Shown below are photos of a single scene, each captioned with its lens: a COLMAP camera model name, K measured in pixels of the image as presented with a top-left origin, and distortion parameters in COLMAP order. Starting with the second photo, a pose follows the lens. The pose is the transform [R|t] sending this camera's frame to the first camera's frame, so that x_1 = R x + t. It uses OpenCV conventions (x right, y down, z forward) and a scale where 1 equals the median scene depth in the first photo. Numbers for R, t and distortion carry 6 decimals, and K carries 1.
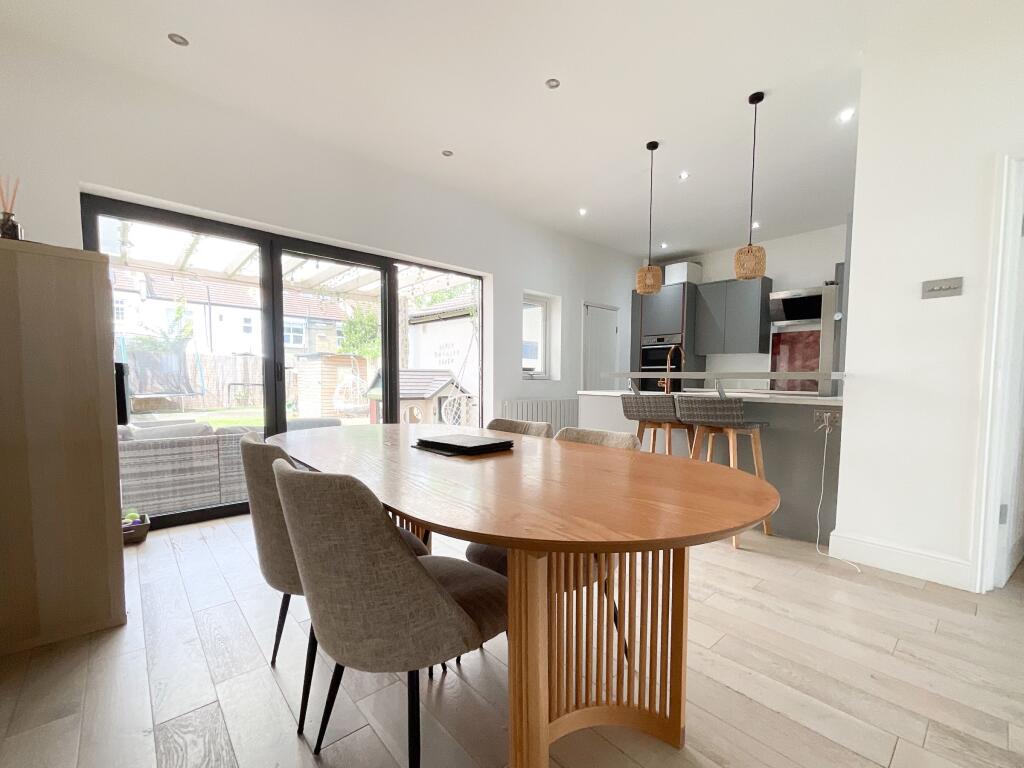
lens RADIAL K [[440.5, 0, 542.2], [0, 440.5, 404.9], [0, 0, 1]] dist [-0.003087, -0.000157]
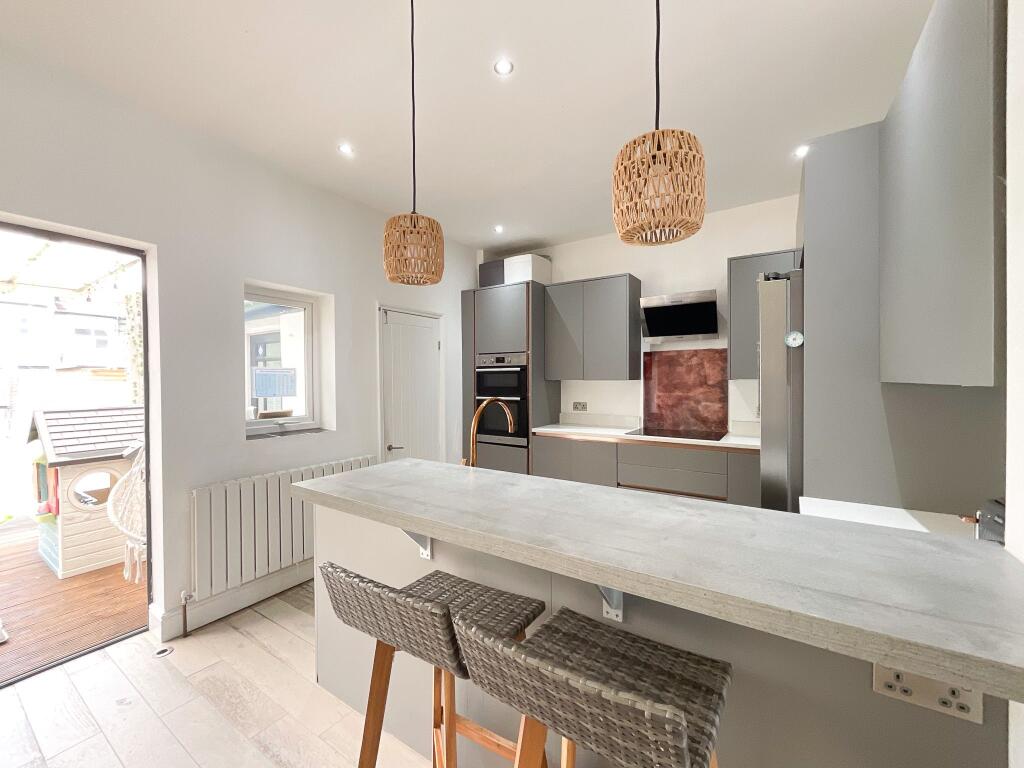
lens RADIAL K [[414.3, 0, 510.6], [0, 414.3, 382.9], [0, 0, 1]] dist [0.002134, 0.000023]
pose [[0.974877, -0.018832, 0.221947, 0.146346], [0.030105, 0.998417, -0.047519, -0.084166], [-0.220701, 0.053006, 0.973900, 0.368532]]
